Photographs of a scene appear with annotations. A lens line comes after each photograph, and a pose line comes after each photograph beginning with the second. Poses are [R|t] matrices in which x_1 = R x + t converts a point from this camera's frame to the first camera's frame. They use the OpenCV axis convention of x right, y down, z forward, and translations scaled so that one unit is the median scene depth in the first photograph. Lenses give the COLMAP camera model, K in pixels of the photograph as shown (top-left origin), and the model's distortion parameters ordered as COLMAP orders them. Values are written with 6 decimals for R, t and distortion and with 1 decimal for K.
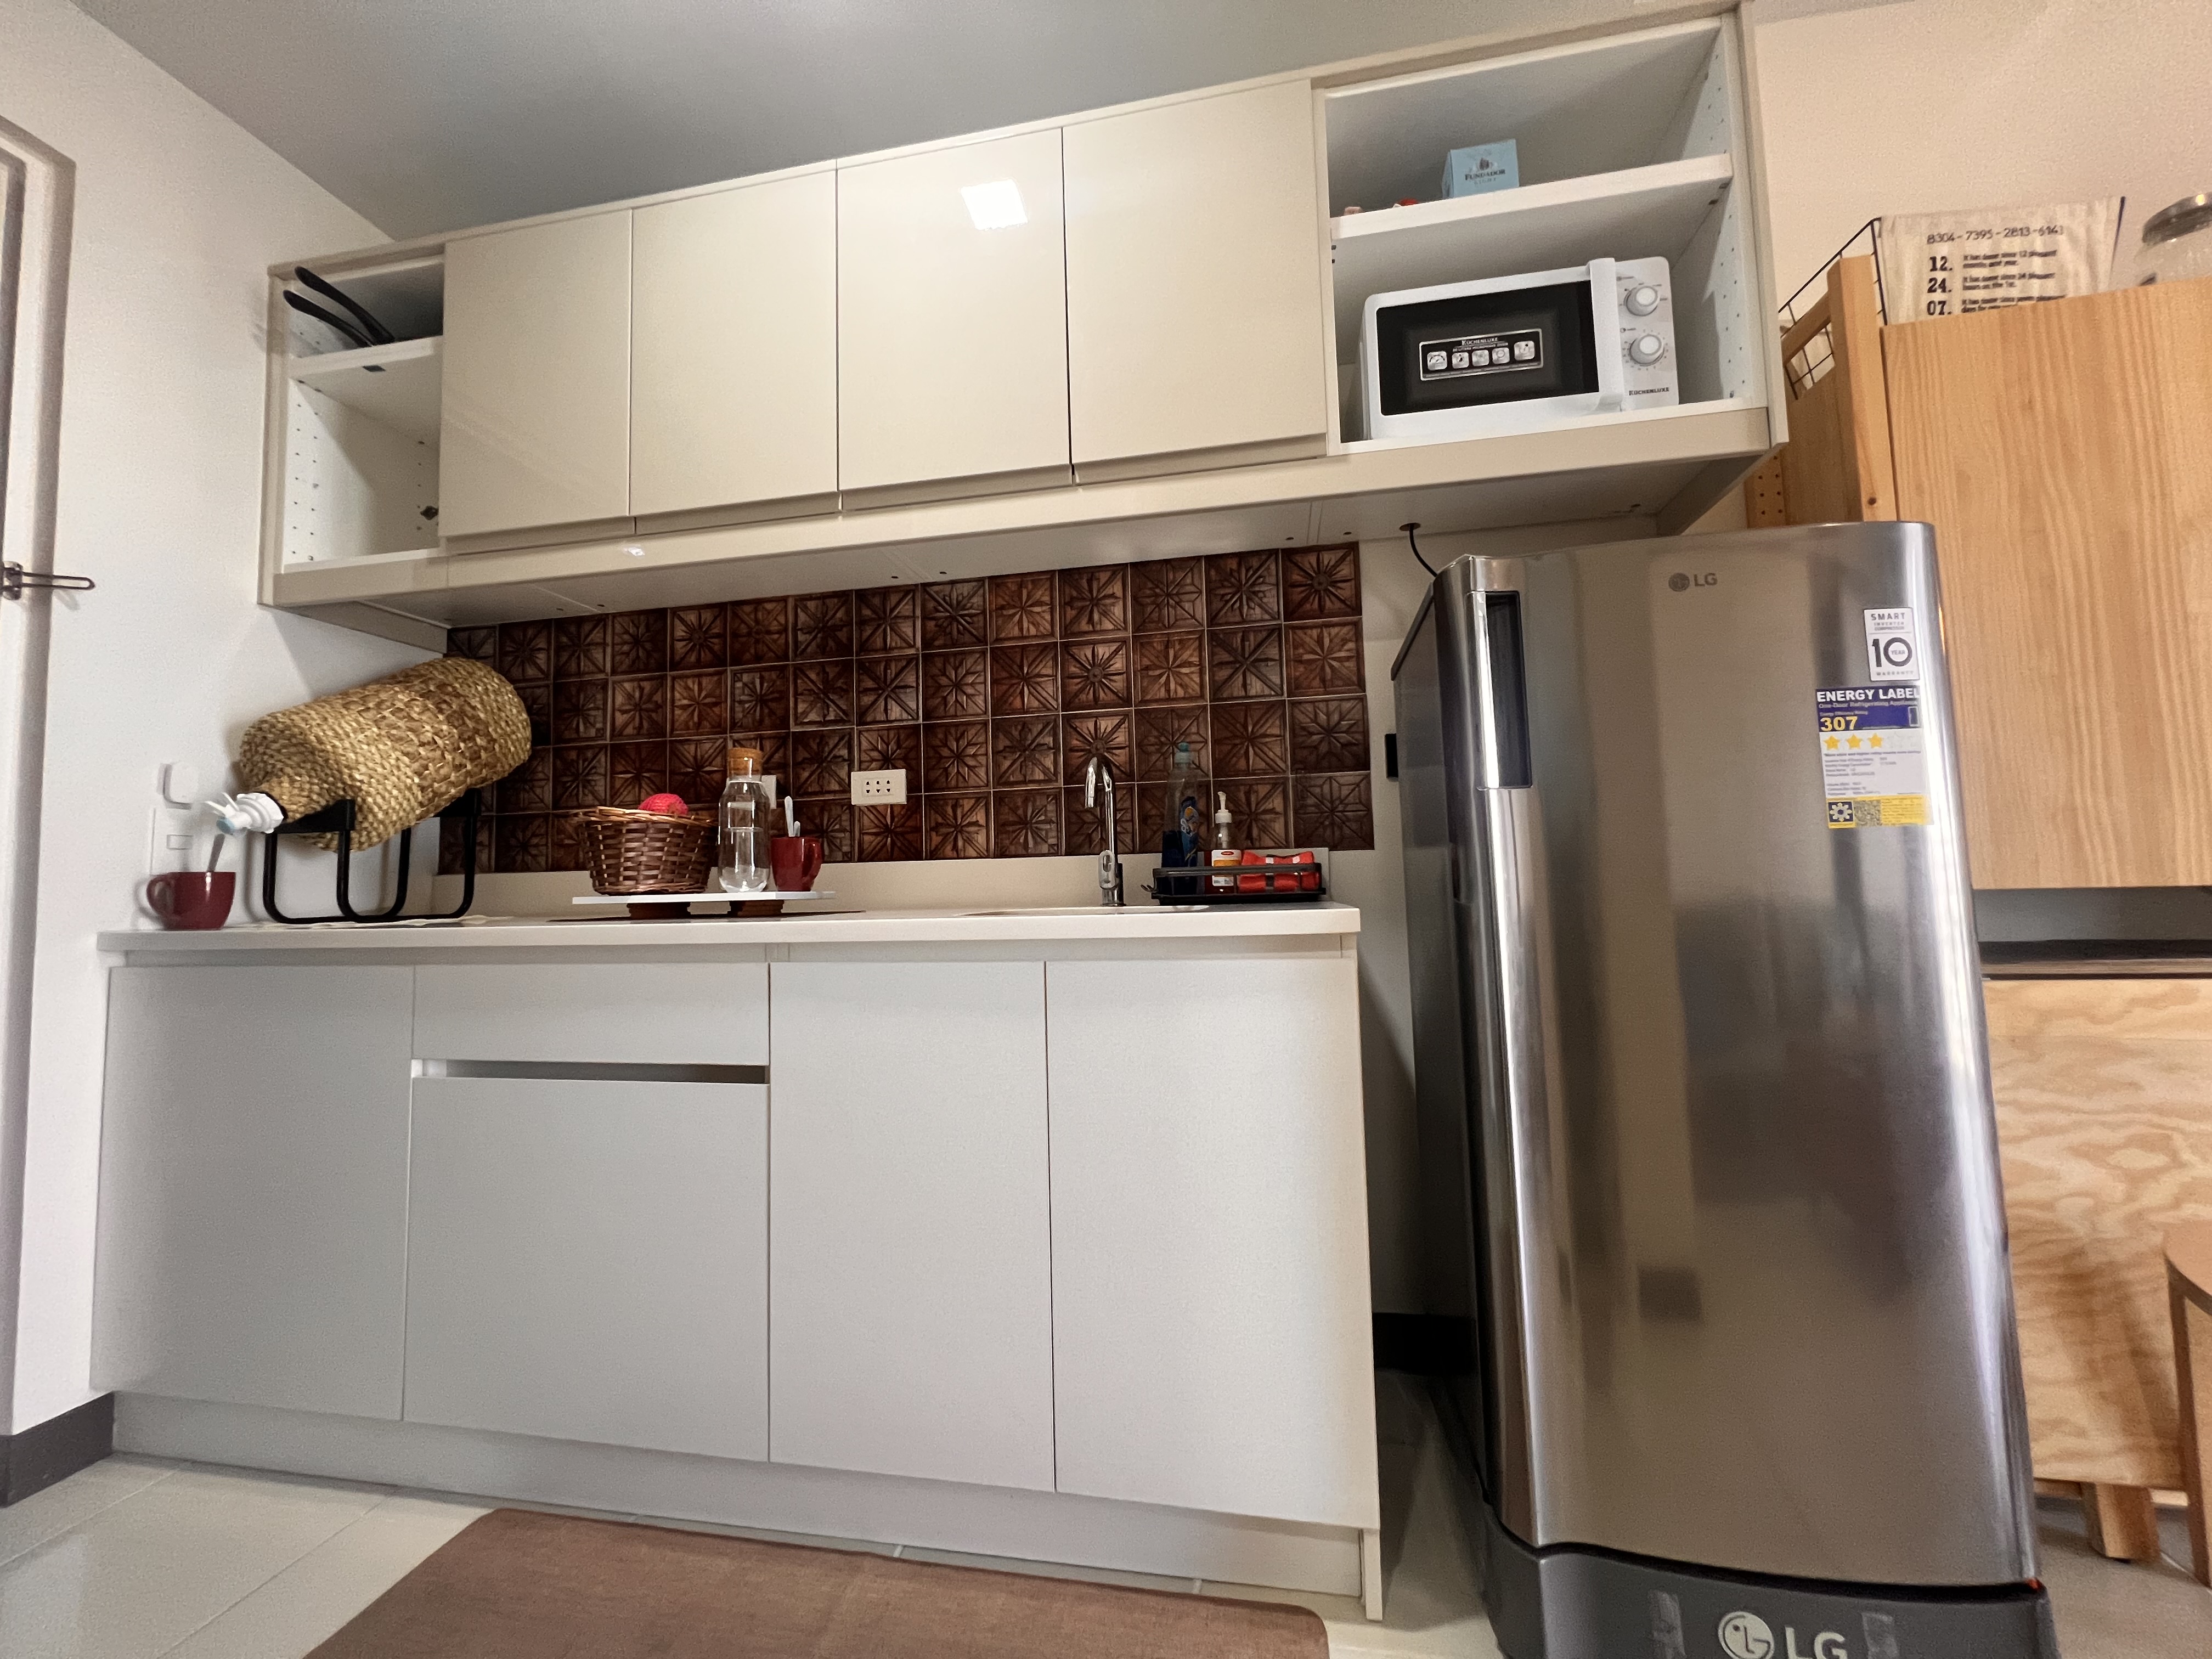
lens RADIAL K [[892.4, 0, 1107.3], [0, 892.4, 834.4], [0, 0, 1]] dist [0.001076, -0.000023]
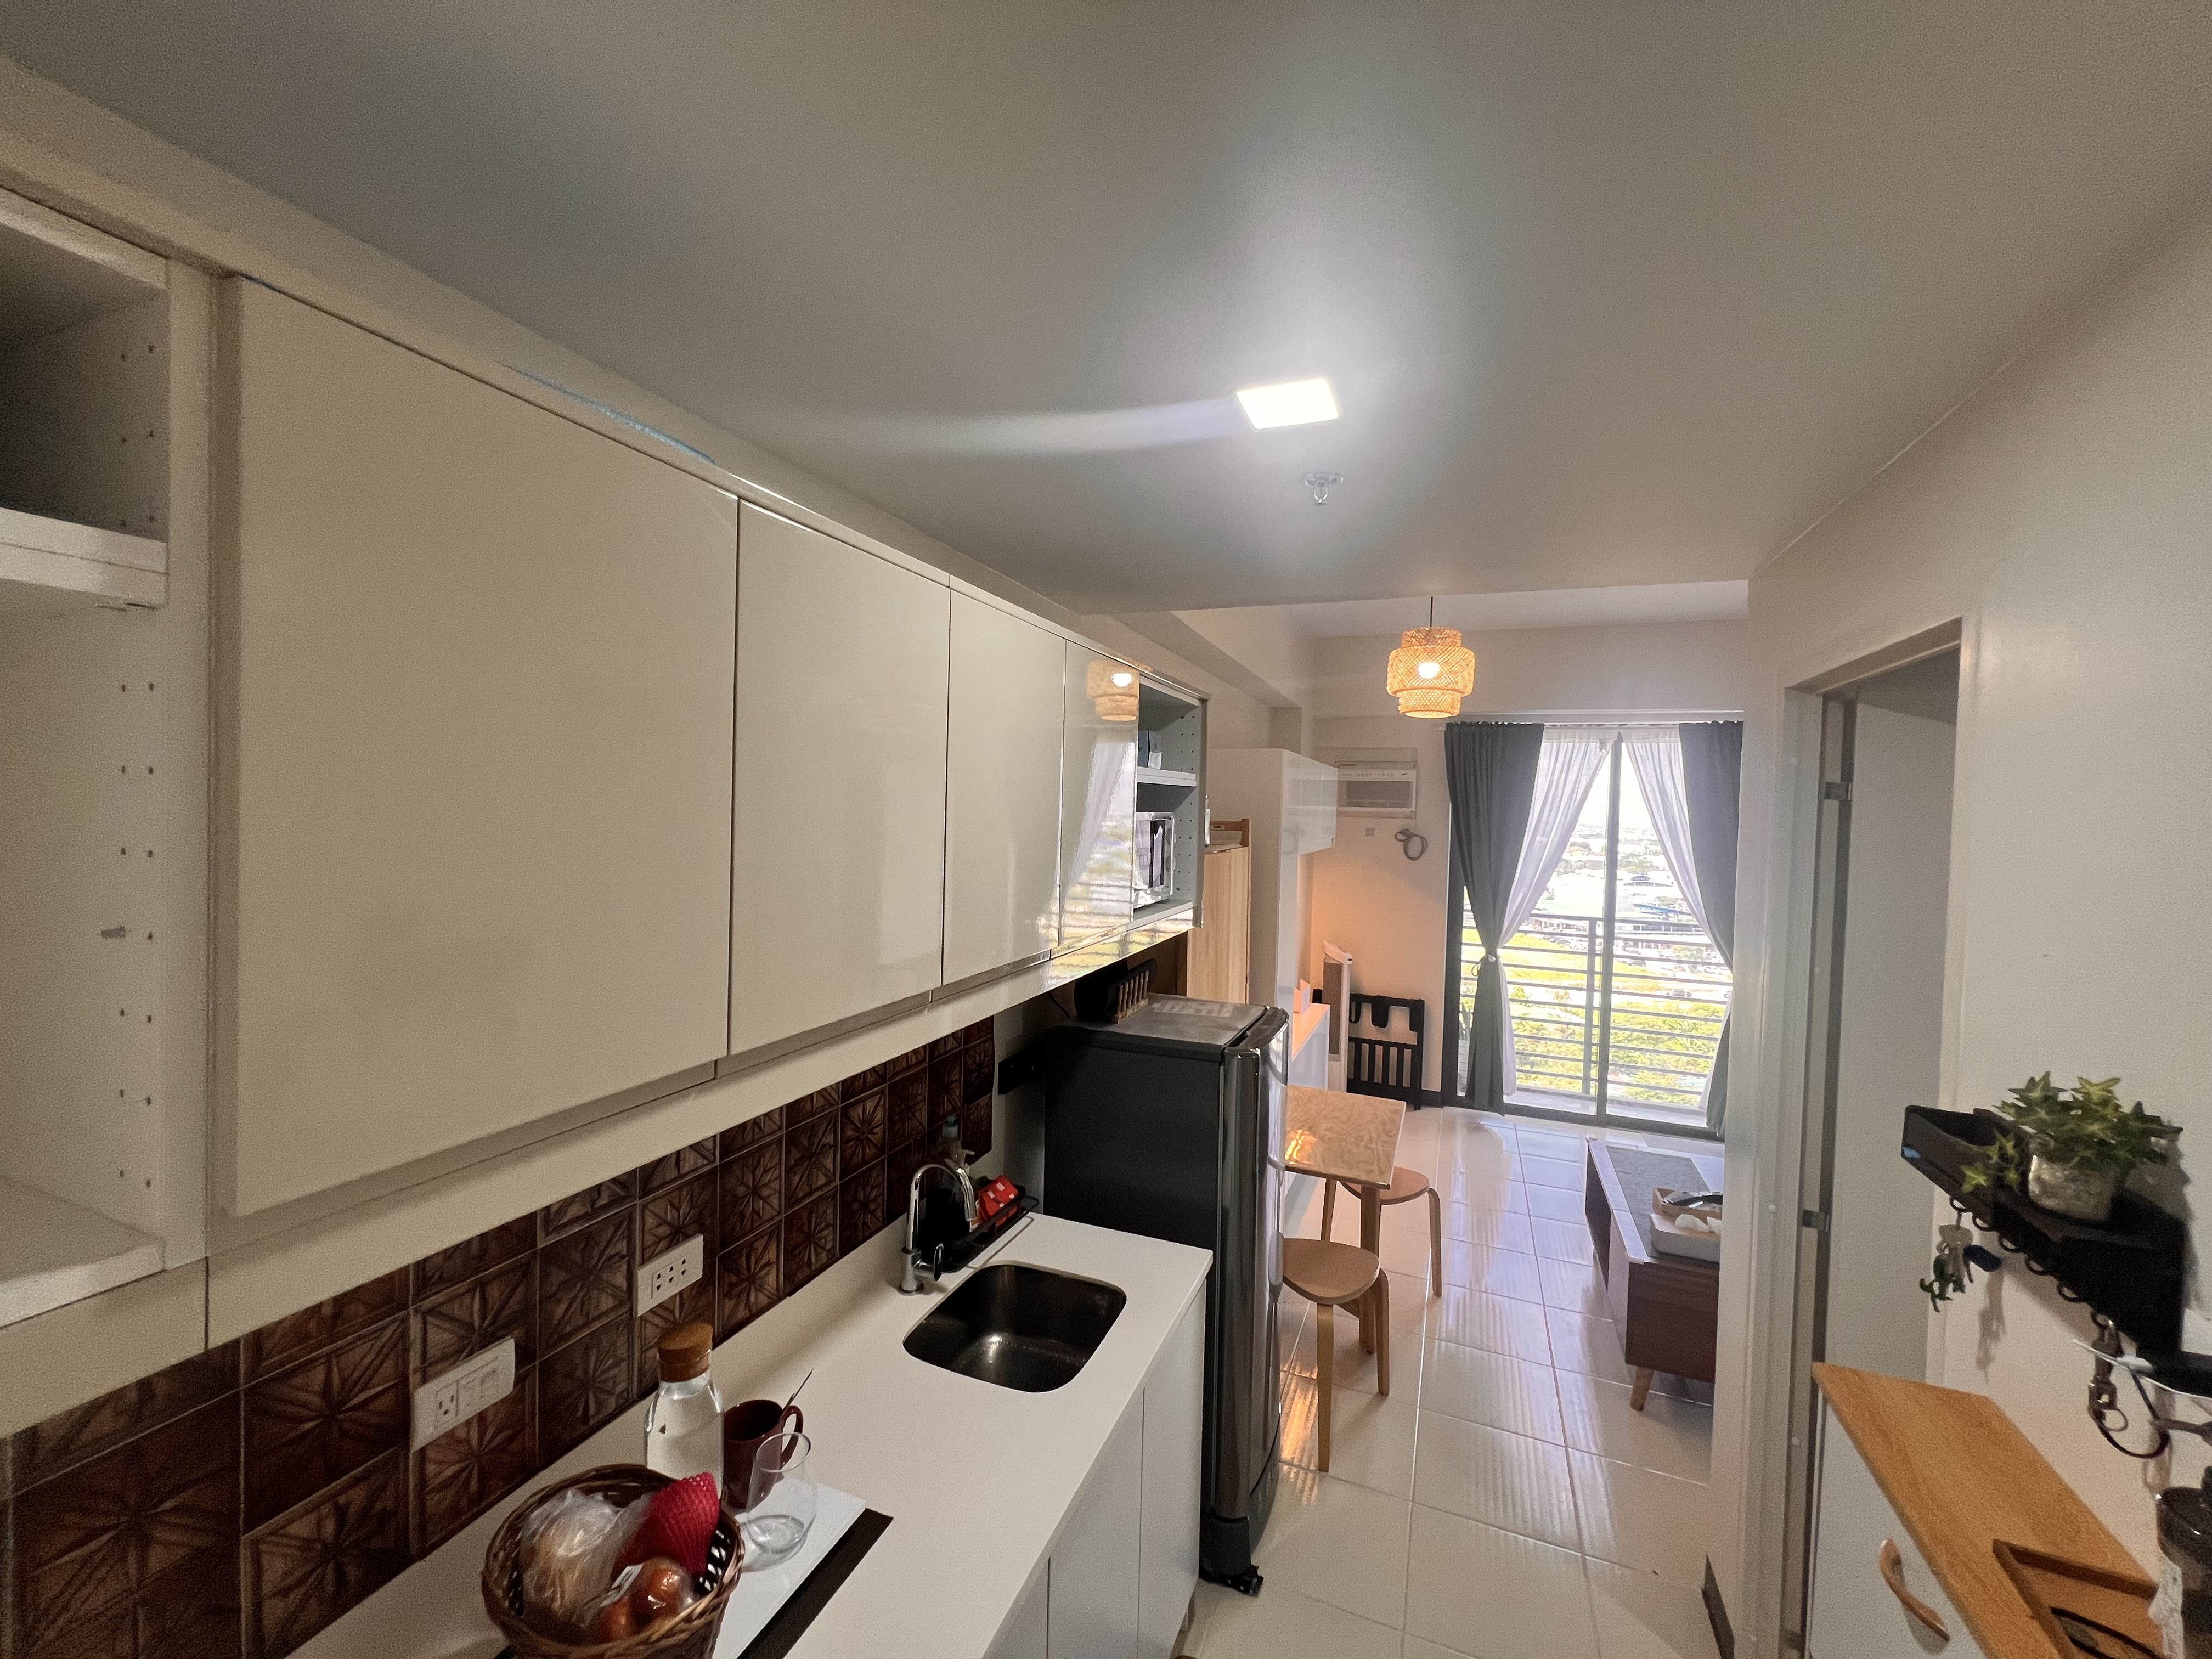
lens RADIAL K [[892.4, 0, 1117.4], [0, 892.4, 826.4], [0, 0, 1]] dist [0.001076, -0.000023]
pose [[0.183598, 0.006423, 0.982981, -1.224074], [-0.096811, 0.995235, 0.011579, -0.619553], [-0.978223, -0.097289, 0.183345, 0.754167]]
